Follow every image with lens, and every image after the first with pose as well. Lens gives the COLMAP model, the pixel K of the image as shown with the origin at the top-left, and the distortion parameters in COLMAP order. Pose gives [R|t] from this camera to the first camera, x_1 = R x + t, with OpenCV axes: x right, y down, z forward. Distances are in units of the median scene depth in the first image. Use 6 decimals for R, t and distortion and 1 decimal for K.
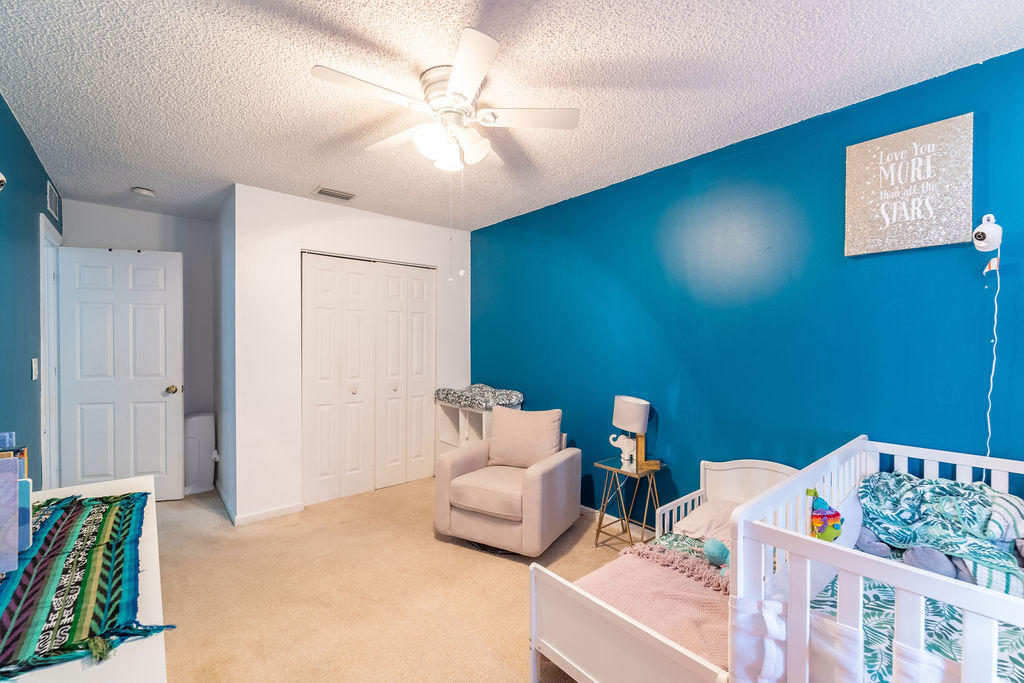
lens RADIAL K [[429.1, 0, 505.8], [0, 429.1, 346.2], [0, 0, 1]] dist [-0.021561, 0.000758]
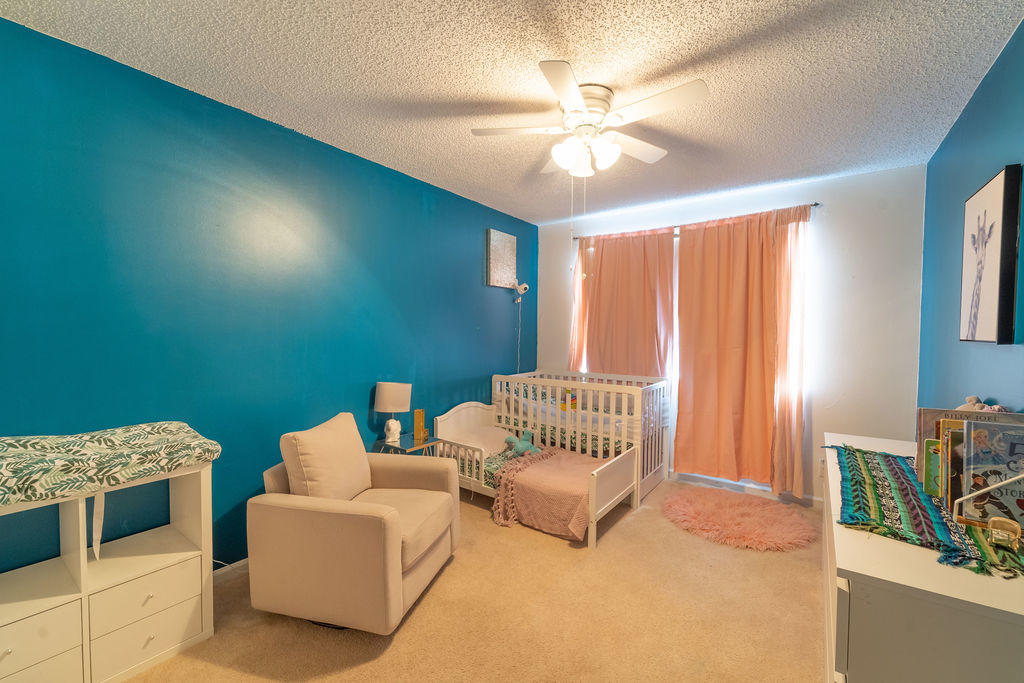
lens RADIAL K [[429.1, 0, 509.4], [0, 429.1, 334.9], [0, 0, 1]] dist [-0.021561, 0.000758]
pose [[-0.239322, -0.012795, 0.970856, -1.773694], [-0.008534, 0.999902, 0.011074, -0.010355], [-0.970903, -0.005635, -0.239408, 2.175088]]
